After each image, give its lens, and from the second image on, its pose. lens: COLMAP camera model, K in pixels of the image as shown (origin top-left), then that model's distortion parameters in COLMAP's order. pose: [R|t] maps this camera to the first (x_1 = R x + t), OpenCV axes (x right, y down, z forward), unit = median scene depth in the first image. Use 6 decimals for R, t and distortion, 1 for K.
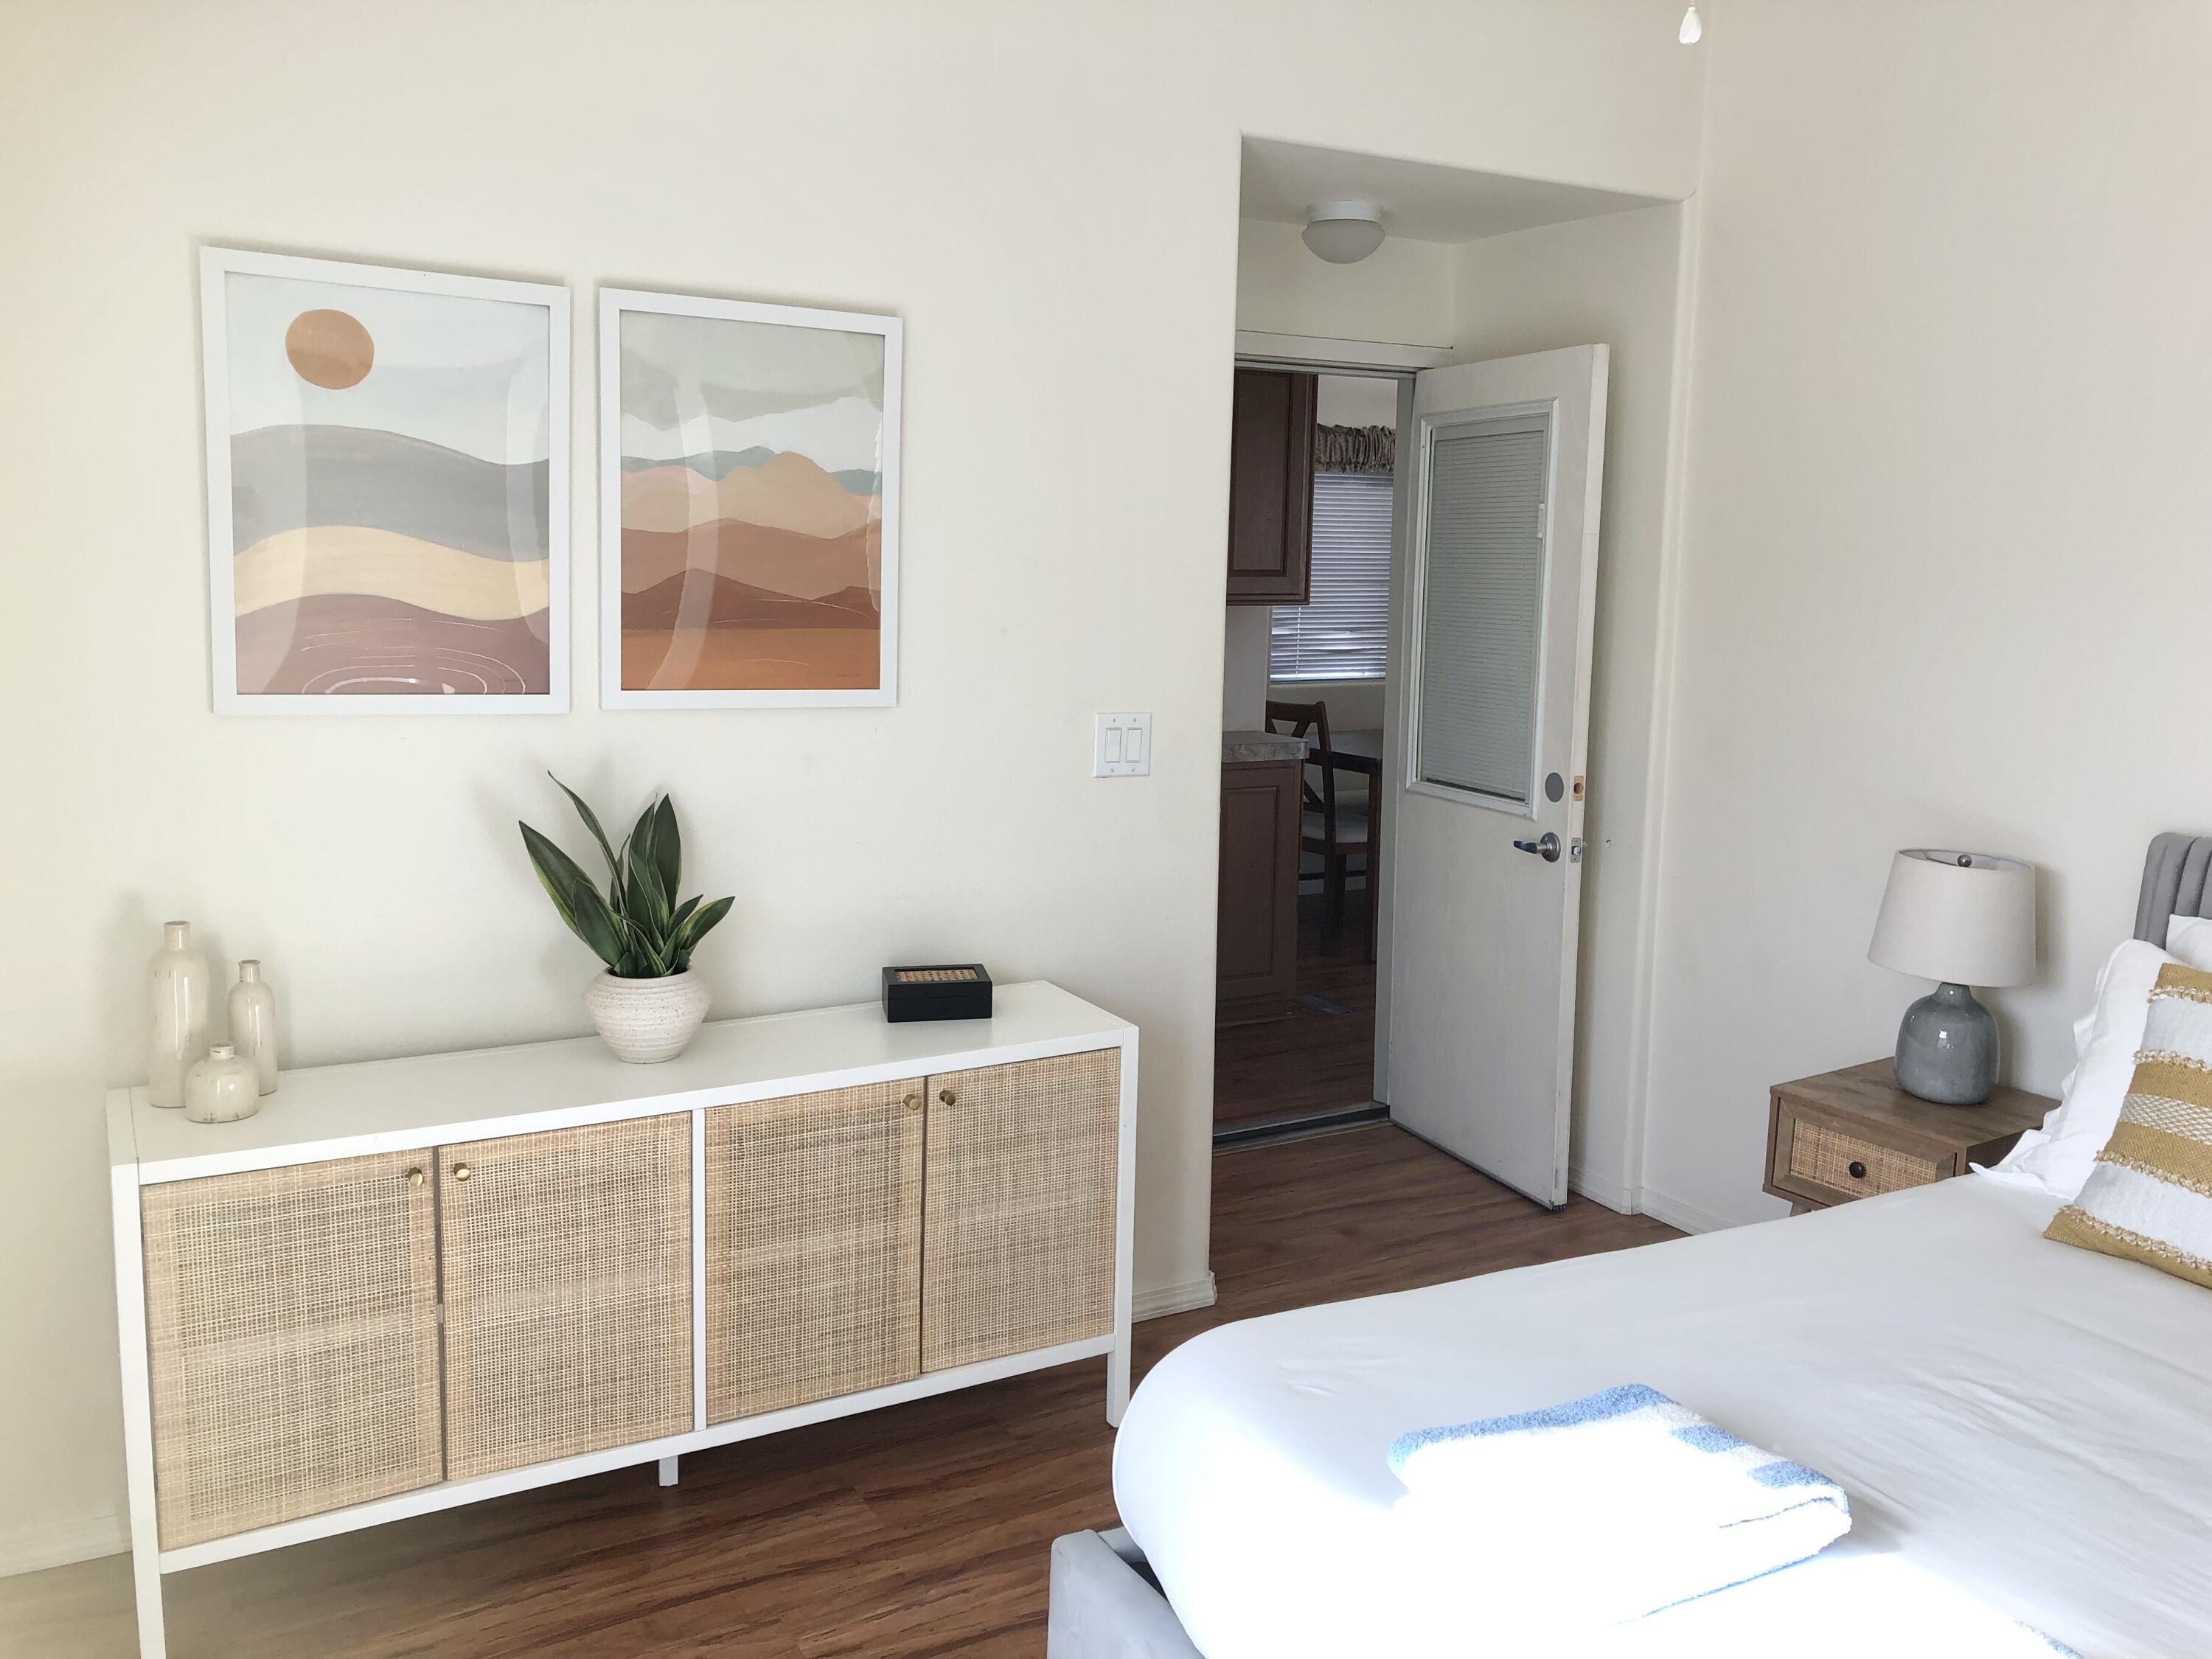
lens RADIAL K [[1815.4, 0, 1119.7], [0, 1815.4, 813.4], [0, 0, 1]] dist [0.066156, -0.084663]
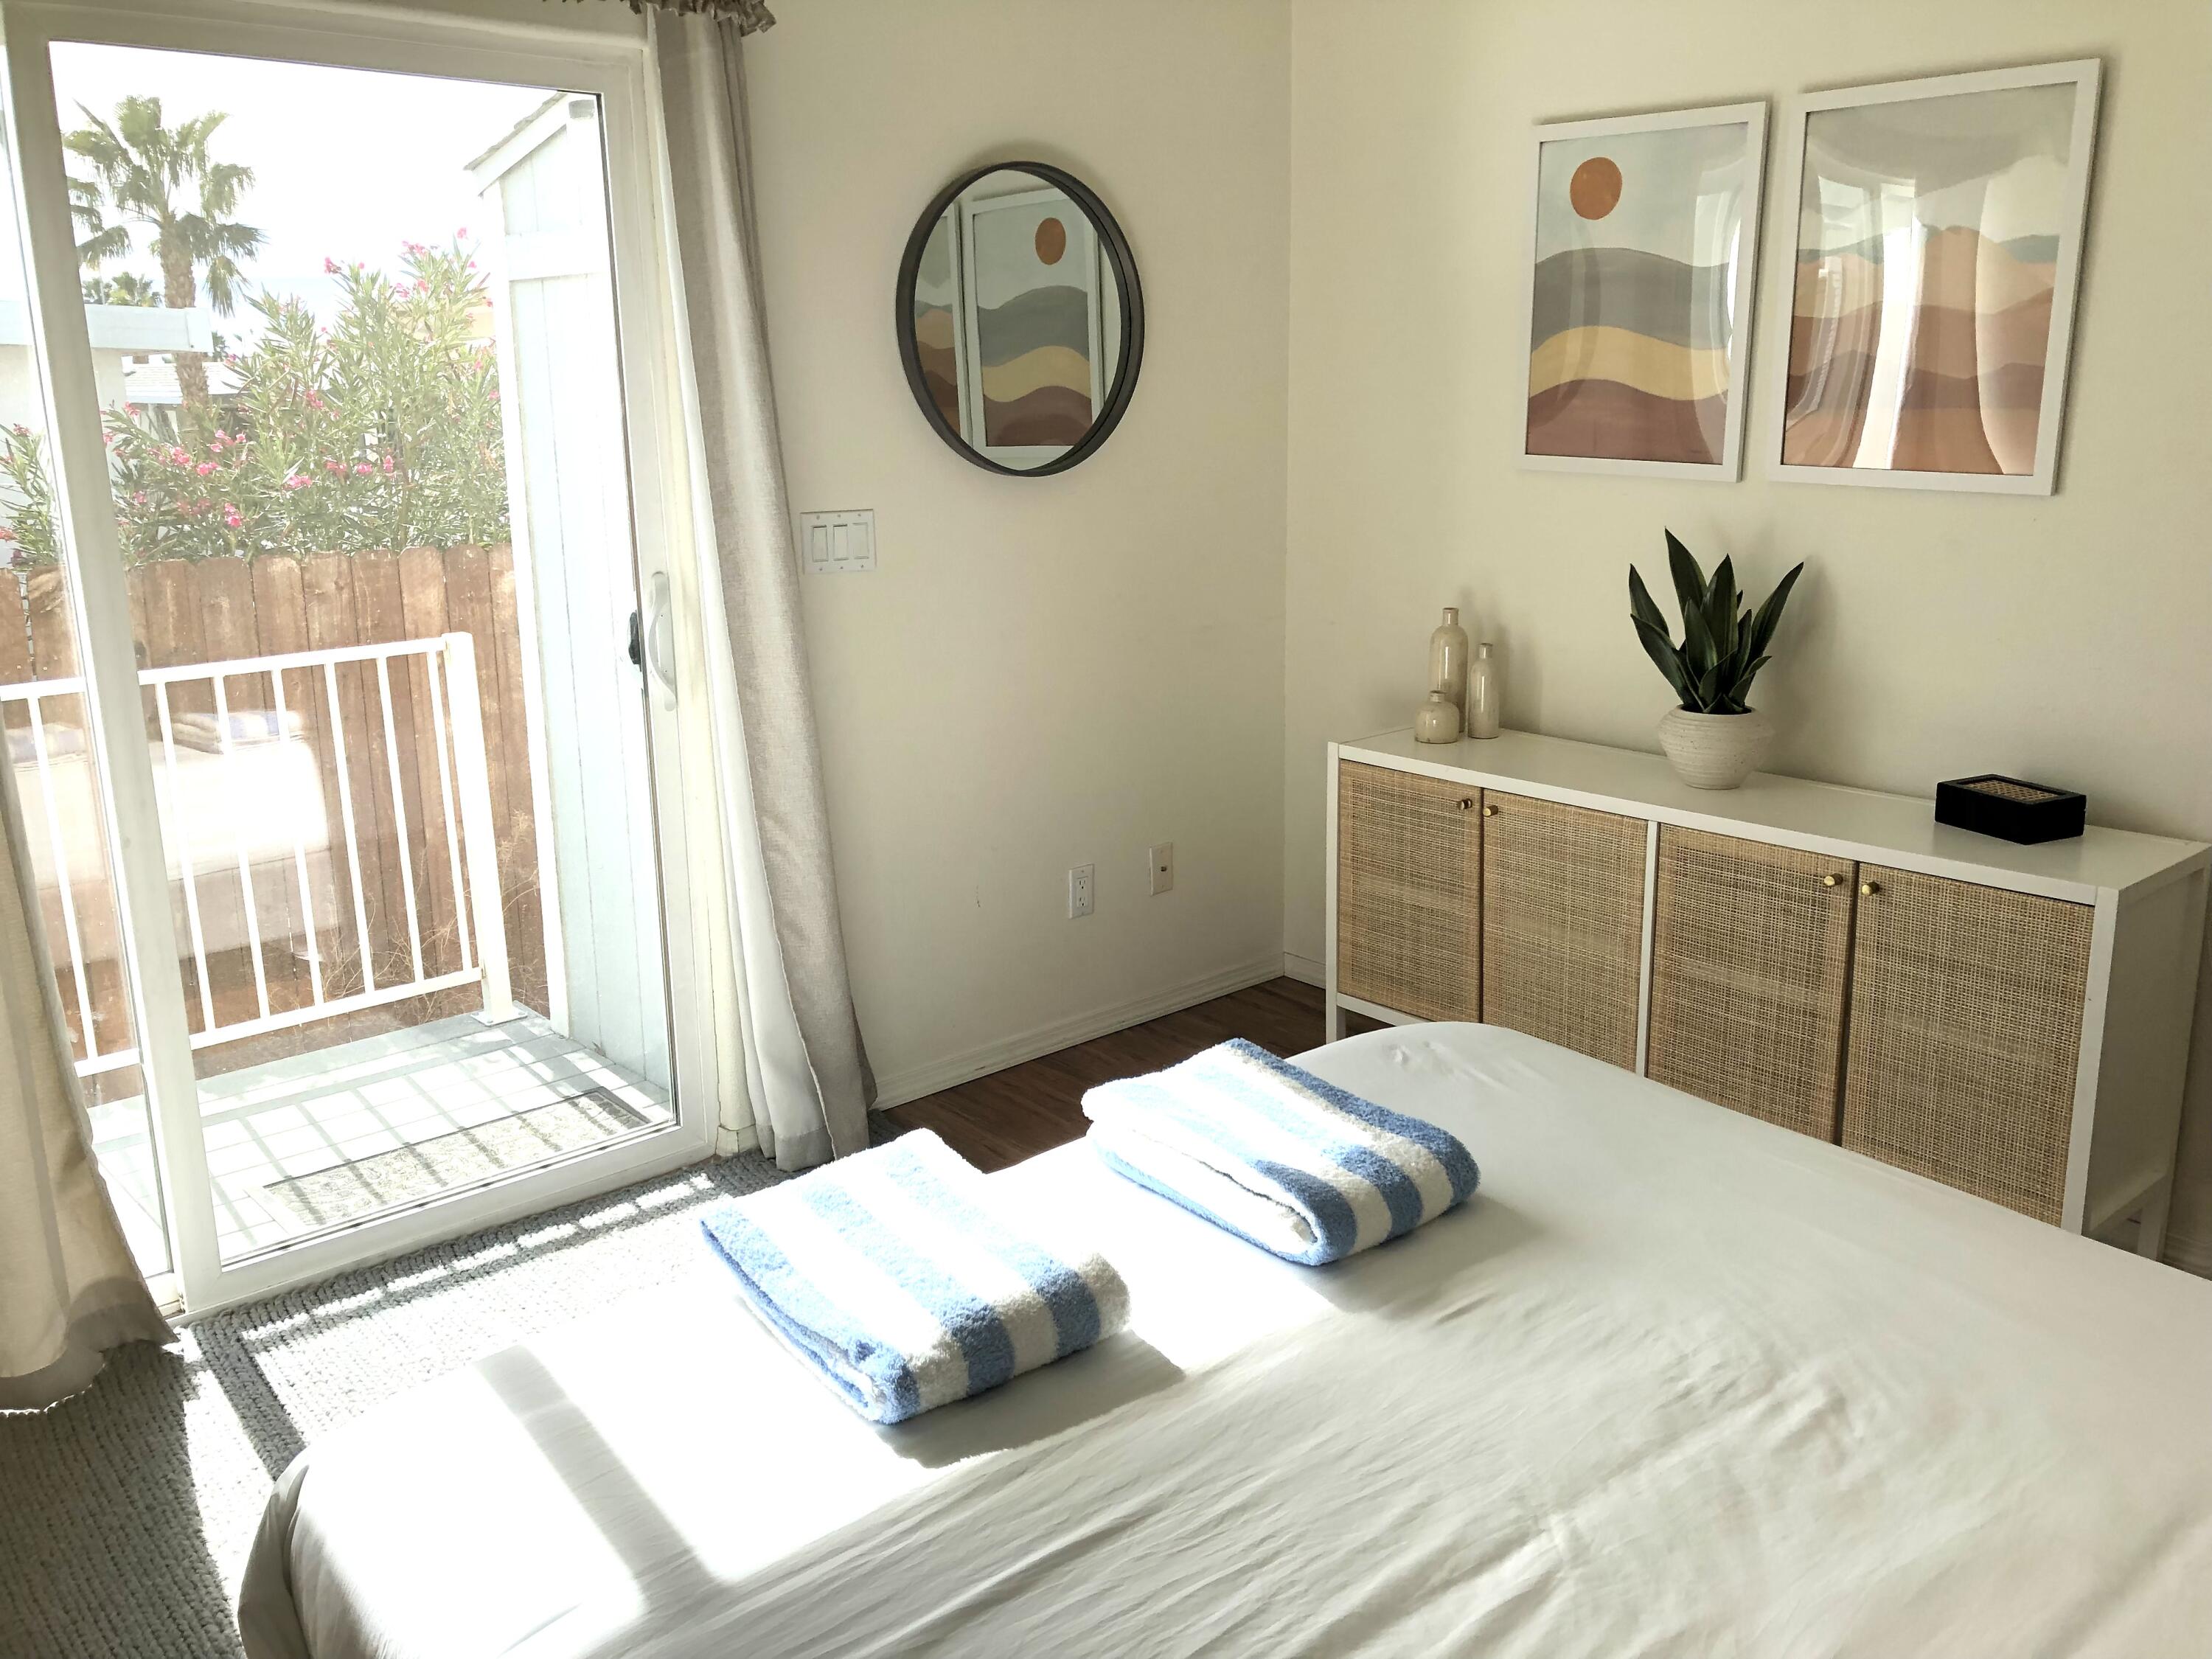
lens RADIAL K [[1815.4, 0, 1101.9], [0, 1815.4, 823.4], [0, 0, 1]] dist [0.066156, -0.084663]
pose [[0.188737, 0.217724, -0.957588, 0.777486], [-0.124093, 0.972584, 0.196675, -0.022587], [0.974156, 0.081710, 0.210581, 0.381740]]
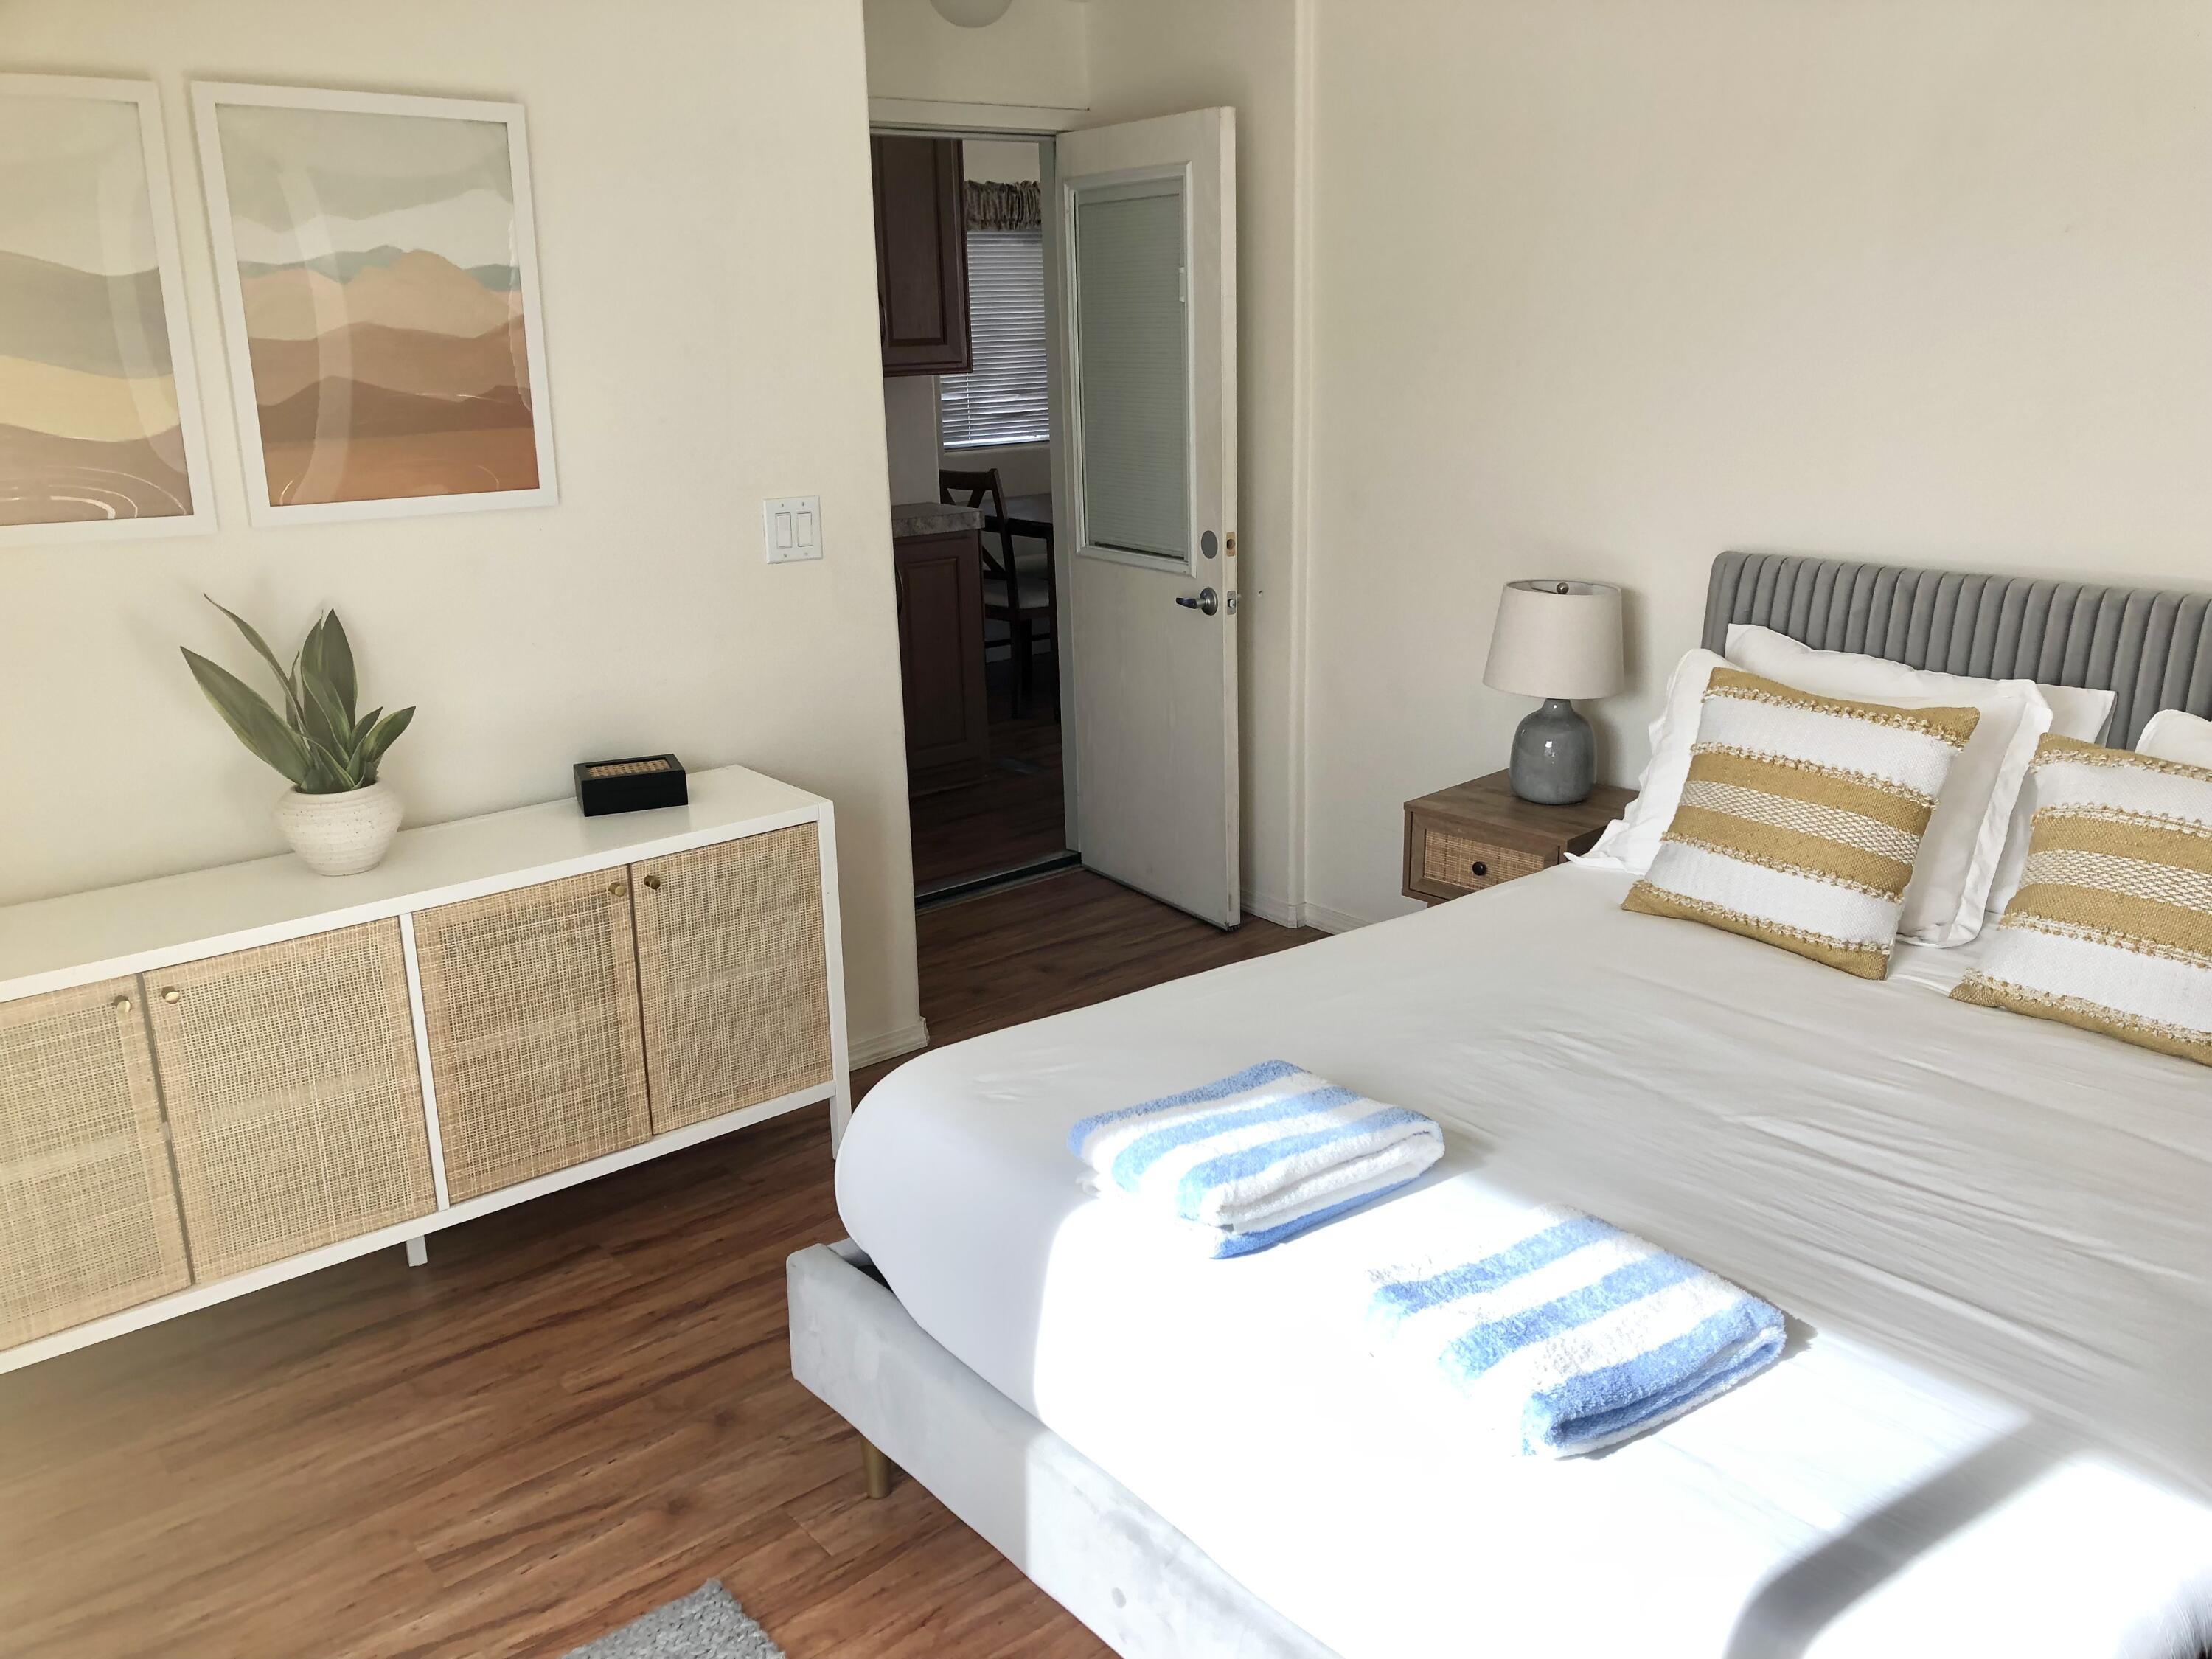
lens RADIAL K [[1815.4, 0, 1127.2], [0, 1815.4, 818.6], [0, 0, 1]] dist [0.066156, -0.084663]
pose [[0.983030, -0.087364, 0.161308, 0.008379], [0.065368, 0.988417, 0.136965, -0.006347], [-0.171405, -0.124096, 0.977354, -0.072693]]
